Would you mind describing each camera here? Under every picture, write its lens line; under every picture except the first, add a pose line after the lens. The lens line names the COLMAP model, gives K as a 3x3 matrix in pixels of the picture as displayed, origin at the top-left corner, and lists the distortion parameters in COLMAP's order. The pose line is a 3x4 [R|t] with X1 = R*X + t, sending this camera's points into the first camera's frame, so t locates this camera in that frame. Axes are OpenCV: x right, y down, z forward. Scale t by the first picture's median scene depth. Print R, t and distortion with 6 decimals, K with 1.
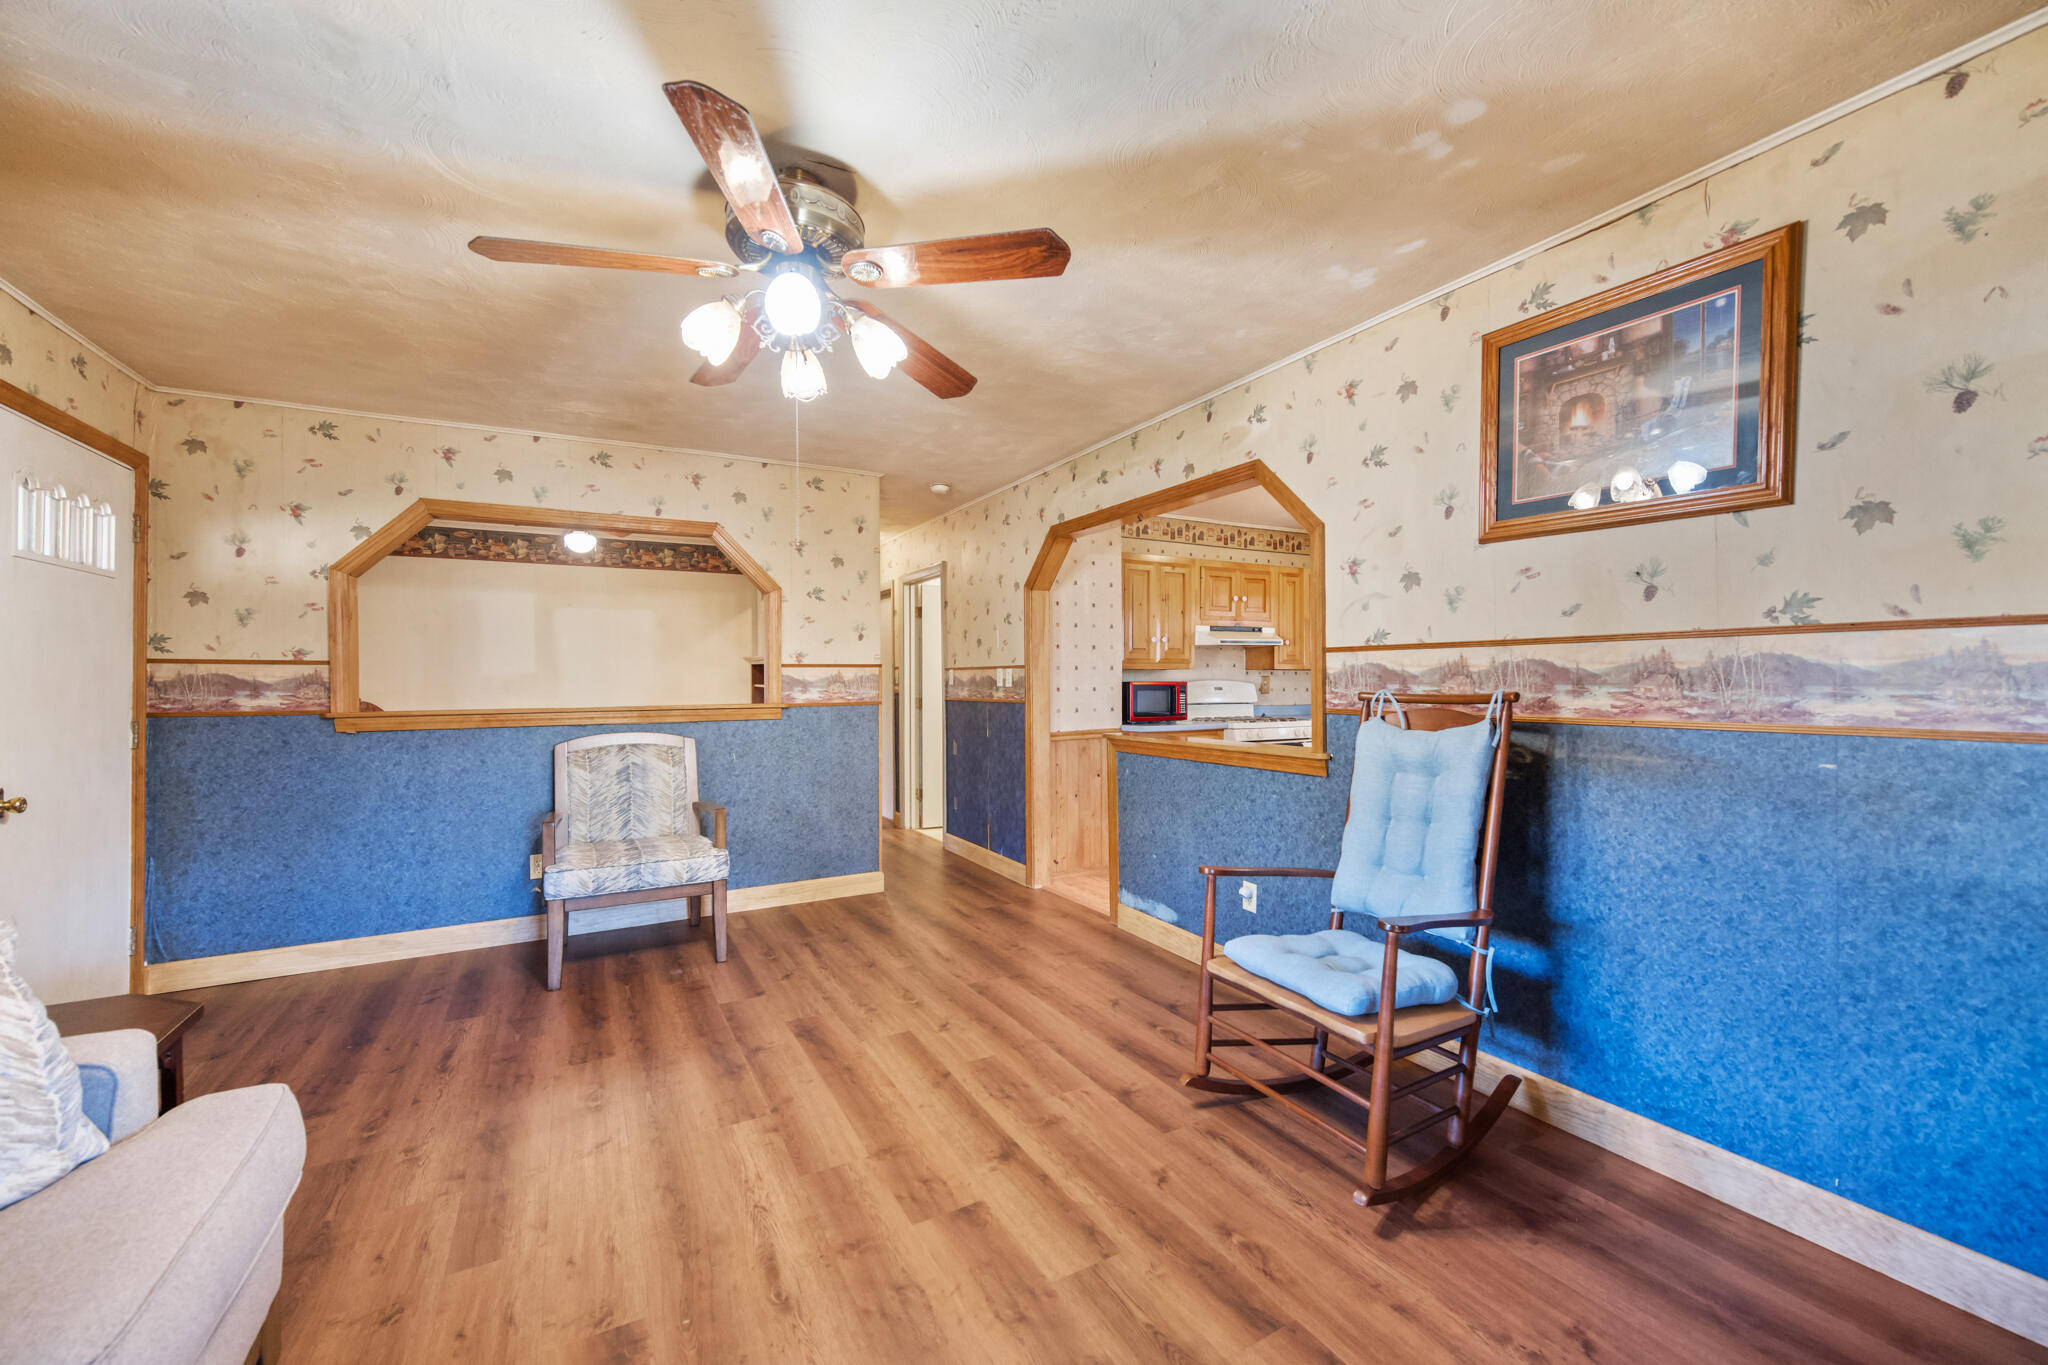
lens RADIAL K [[811.0, 0, 1019.1], [0, 811.0, 690.1], [0, 0, 1]] dist [0.002548, -0.000218]
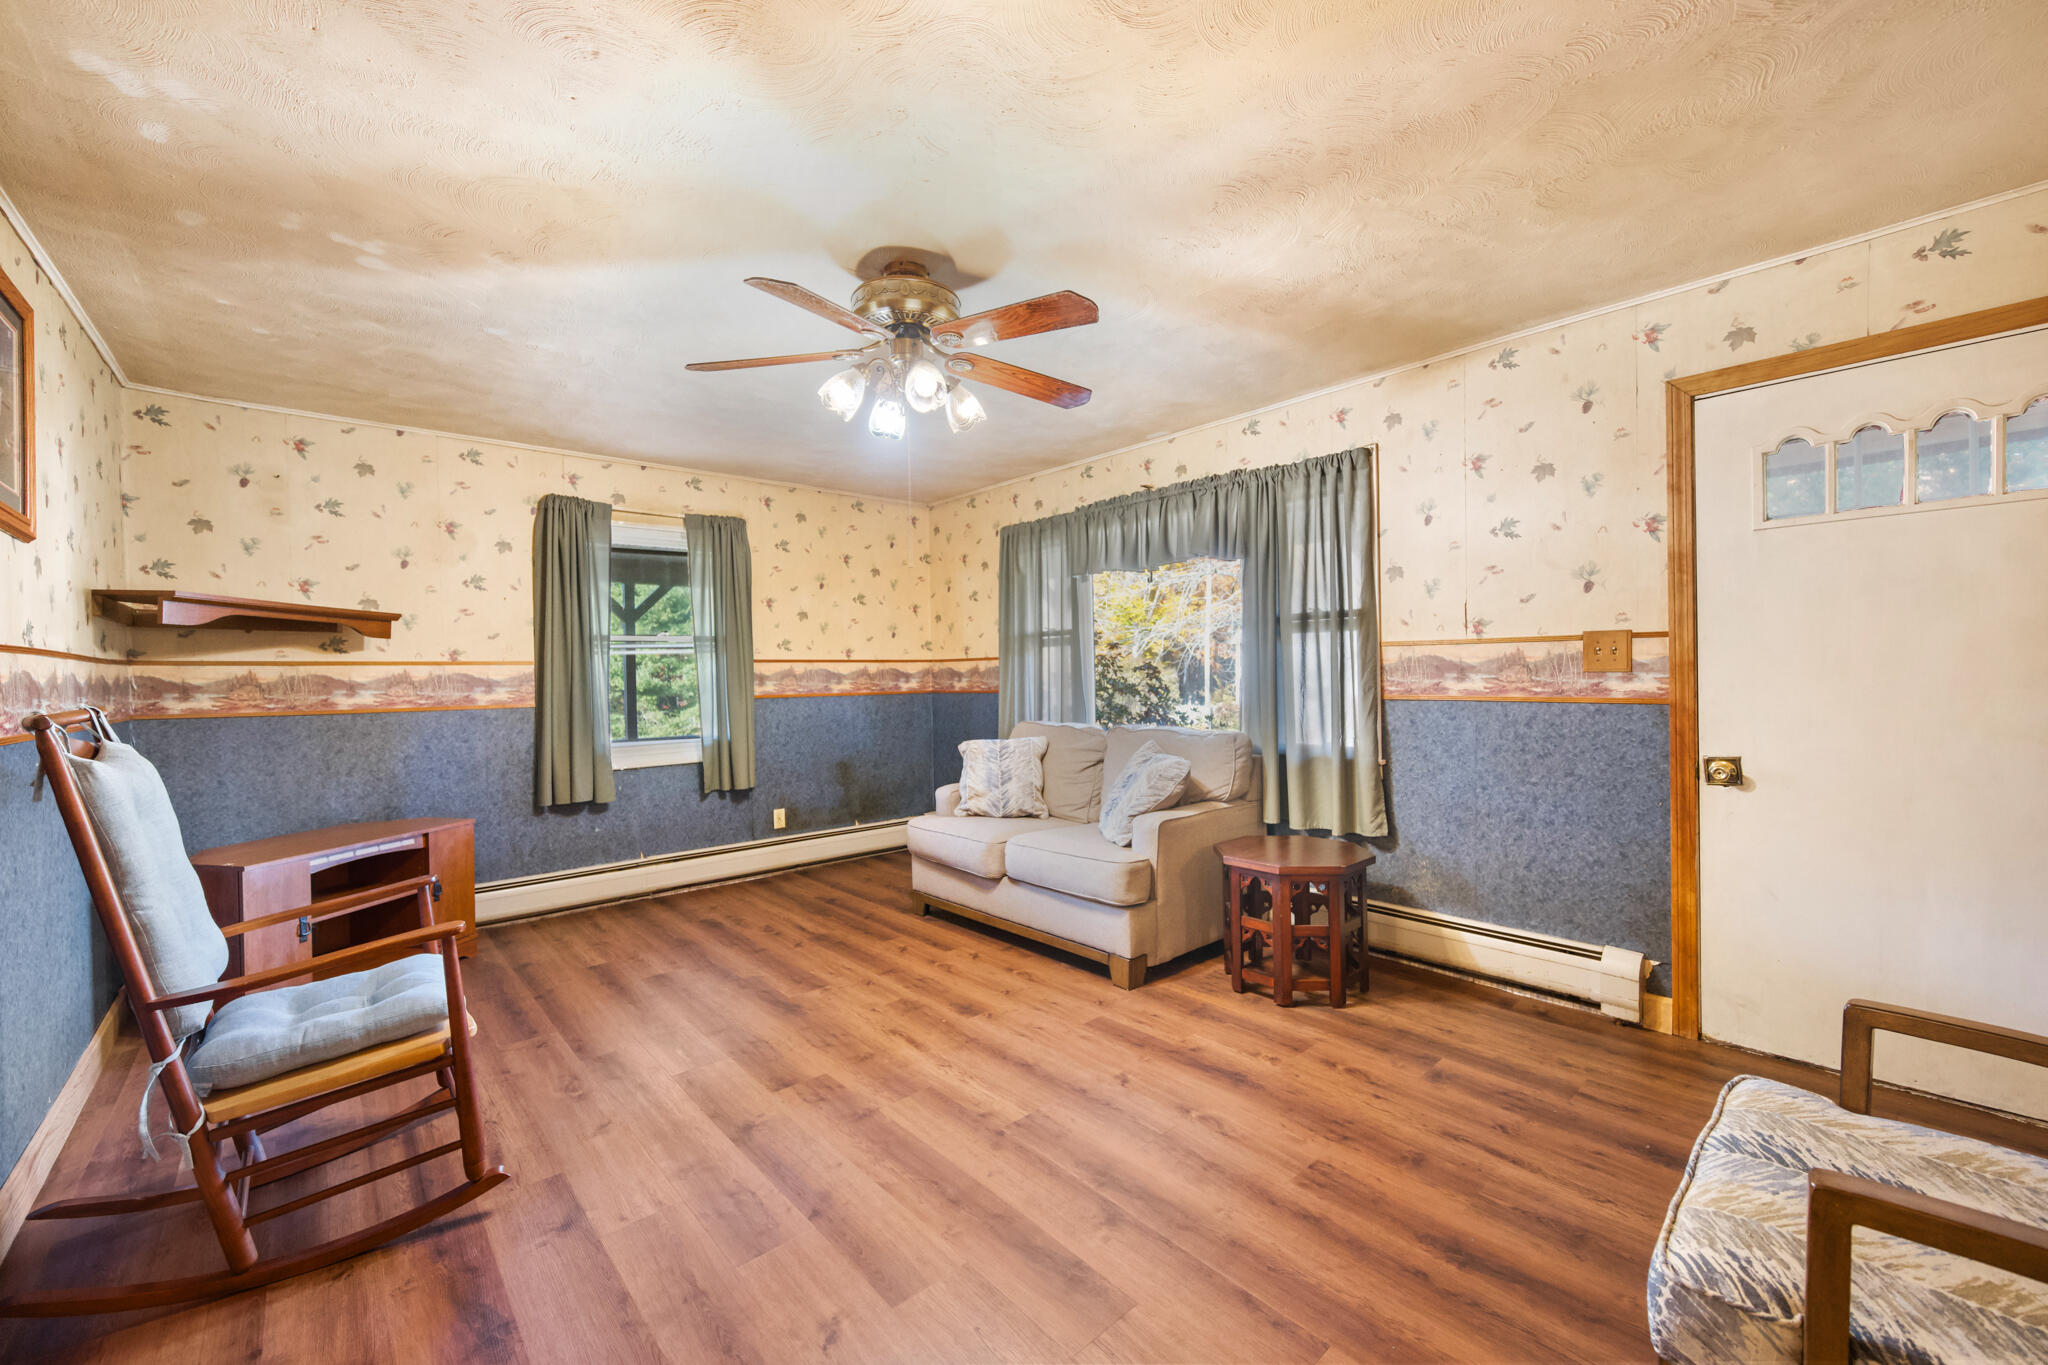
lens RADIAL K [[811.0, 0, 1043.7], [0, 811.0, 684.3], [0, 0, 1]] dist [0.002548, -0.000218]
pose [[-0.970013, 0.022194, -0.242037, -0.145414], [0.017765, 0.999633, 0.020466, -0.018956], [0.242403, 0.015553, -0.970051, 2.074324]]
